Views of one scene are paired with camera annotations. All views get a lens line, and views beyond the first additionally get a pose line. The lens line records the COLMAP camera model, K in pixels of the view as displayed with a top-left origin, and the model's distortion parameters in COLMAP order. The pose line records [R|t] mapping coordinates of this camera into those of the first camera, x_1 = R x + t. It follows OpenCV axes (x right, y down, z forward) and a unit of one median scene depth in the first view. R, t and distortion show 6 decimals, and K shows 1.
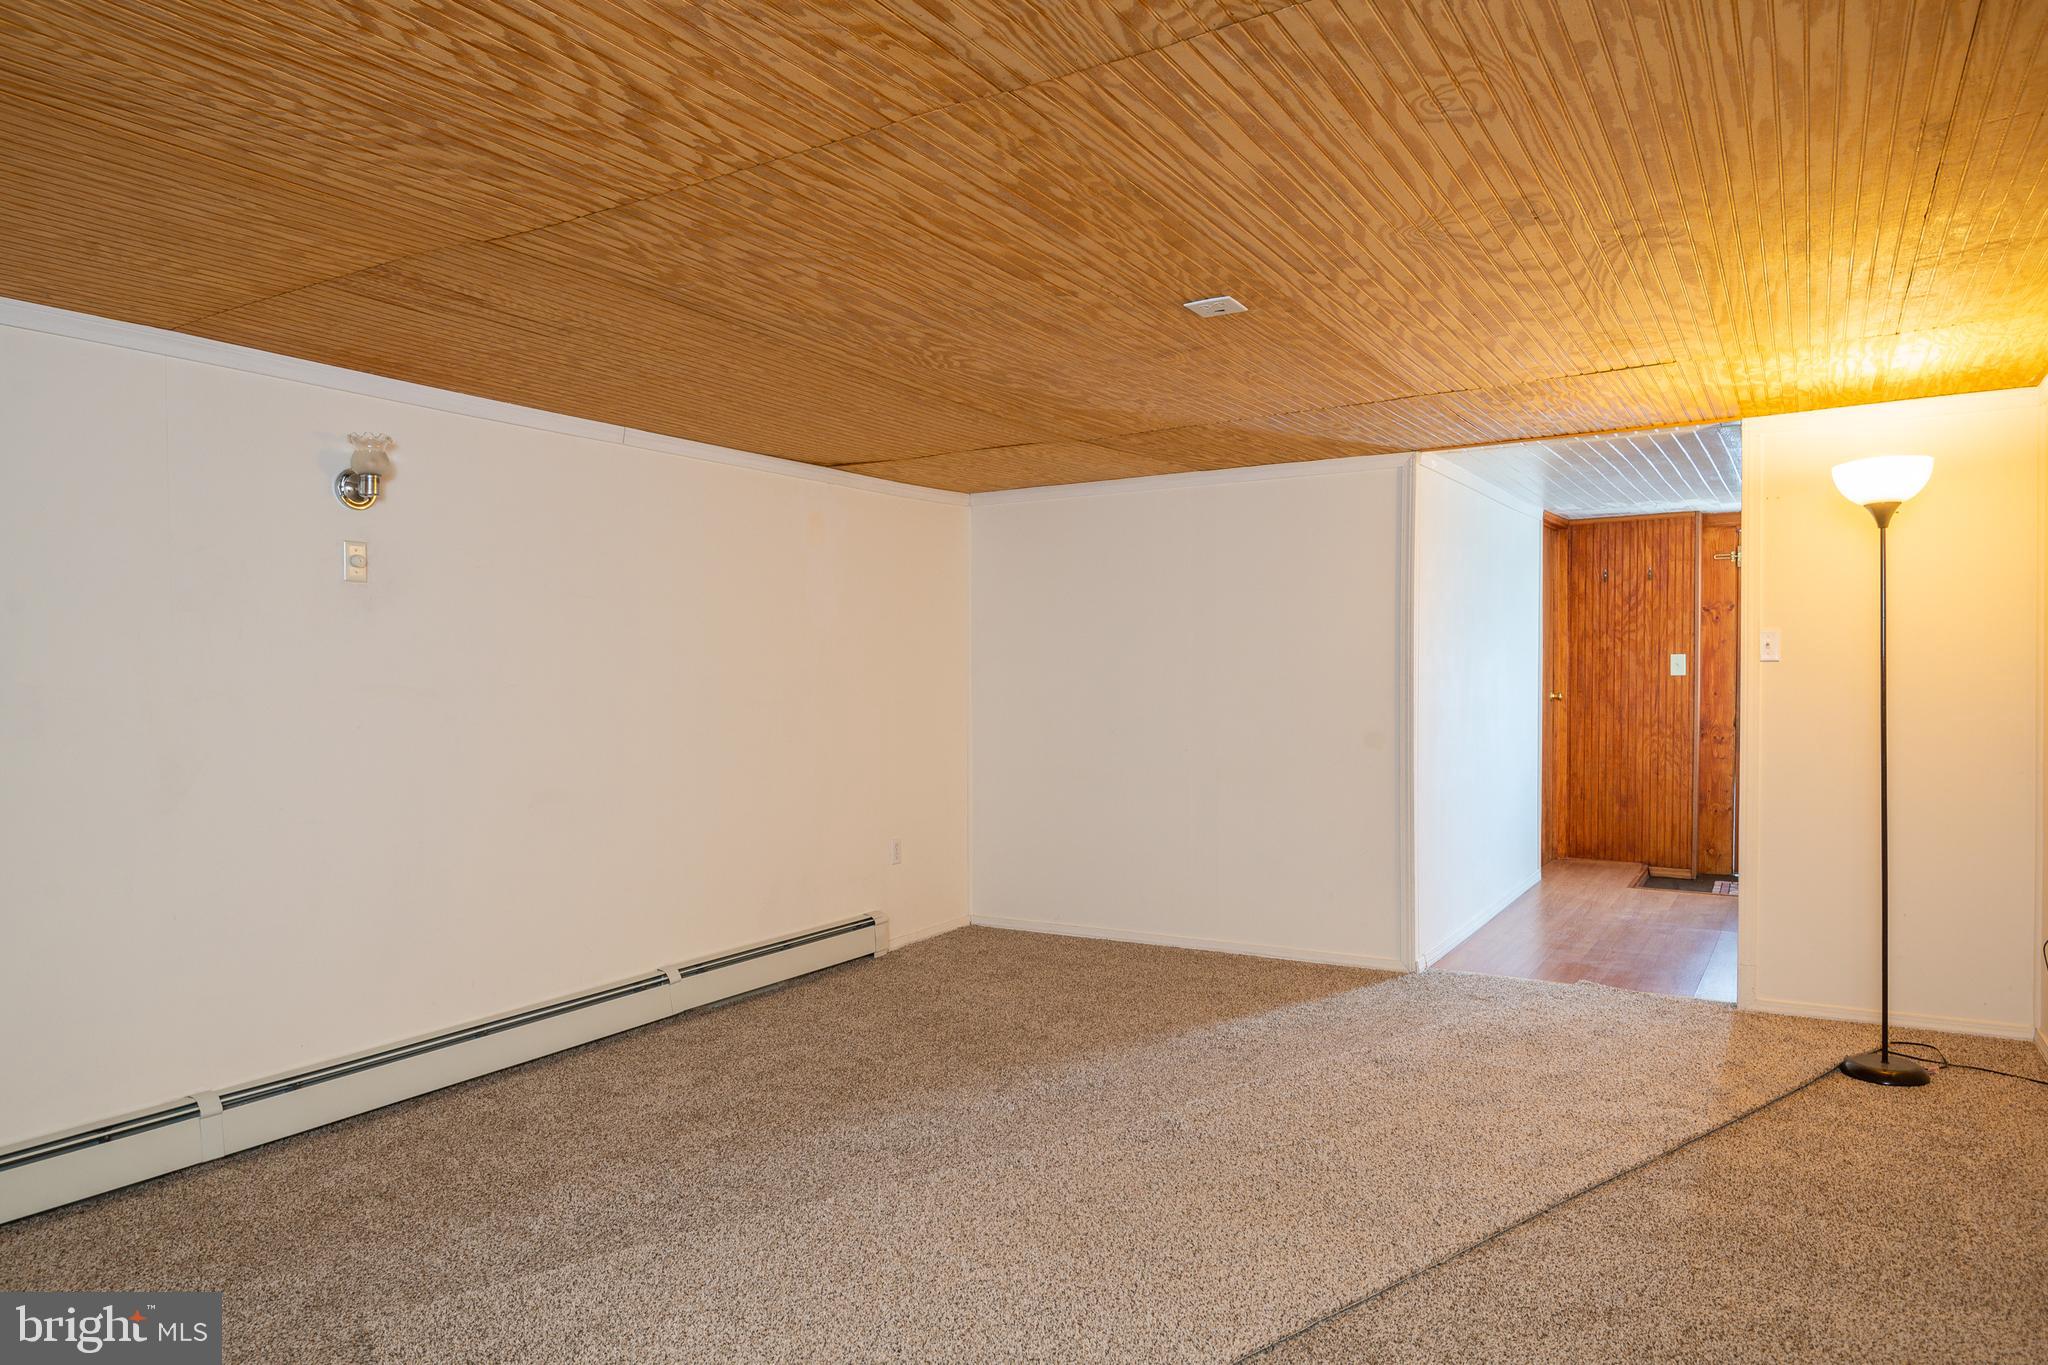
lens RADIAL K [[1325.7, 0, 1186.6], [0, 1325.7, 681.0], [0, 0, 1]] dist [0.008356, -0.000125]
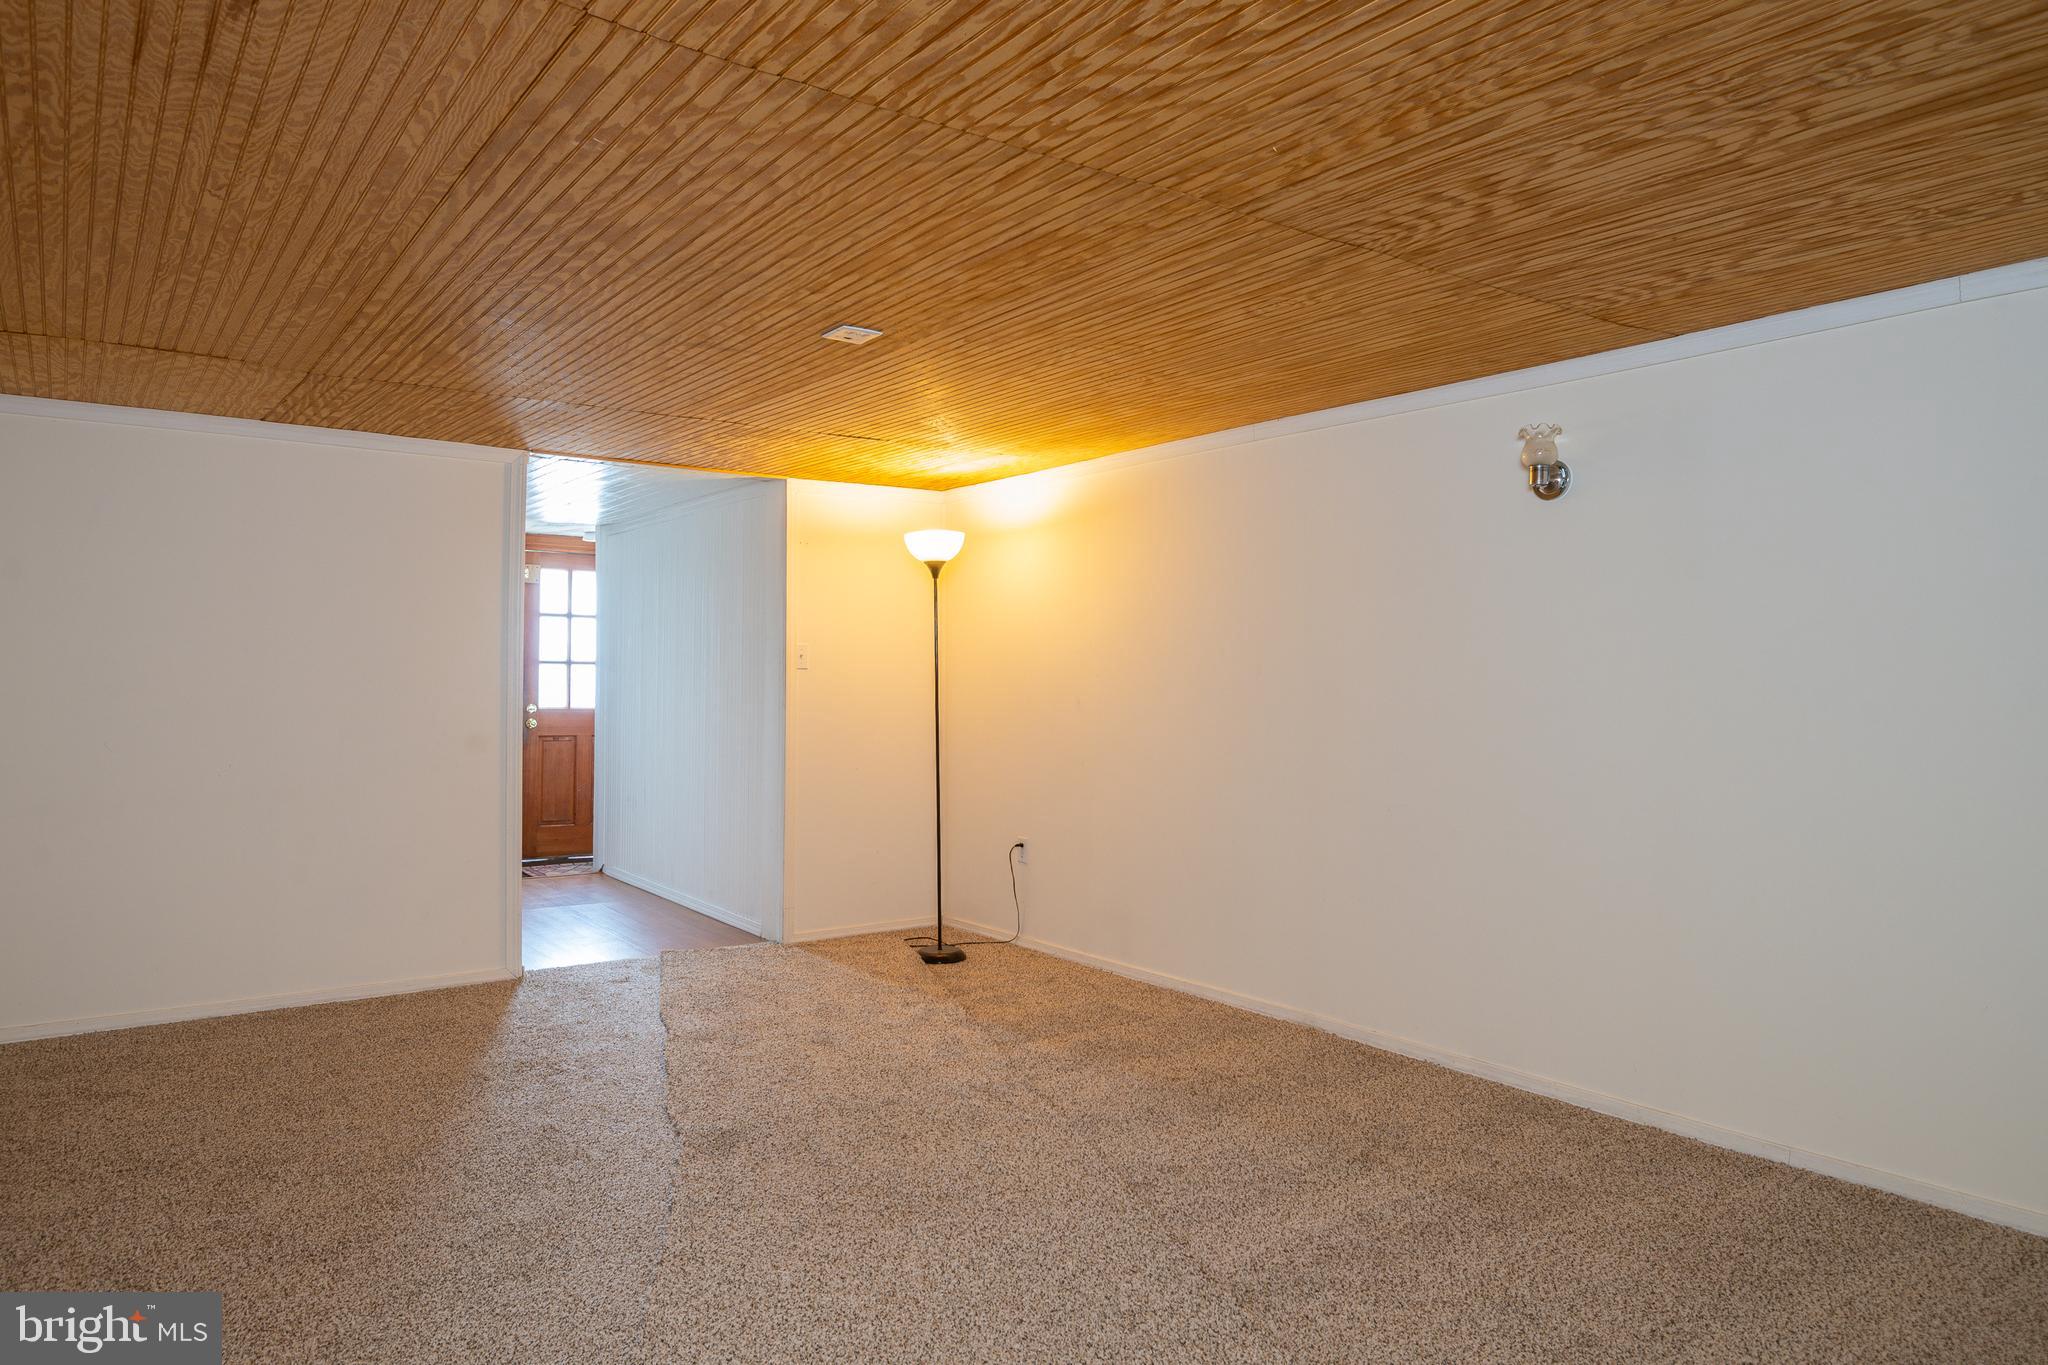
lens RADIAL K [[1226.4, 0, 1024.0], [0, 1226.4, 682.5], [0, 0, 1]] dist [-0.029415, -0.002373]
pose [[0.441893, 0.009661, 0.897016, -0.625498], [-0.004950, 0.999953, -0.008331, 0.007165], [-0.897054, -0.000759, 0.441920, 0.334227]]
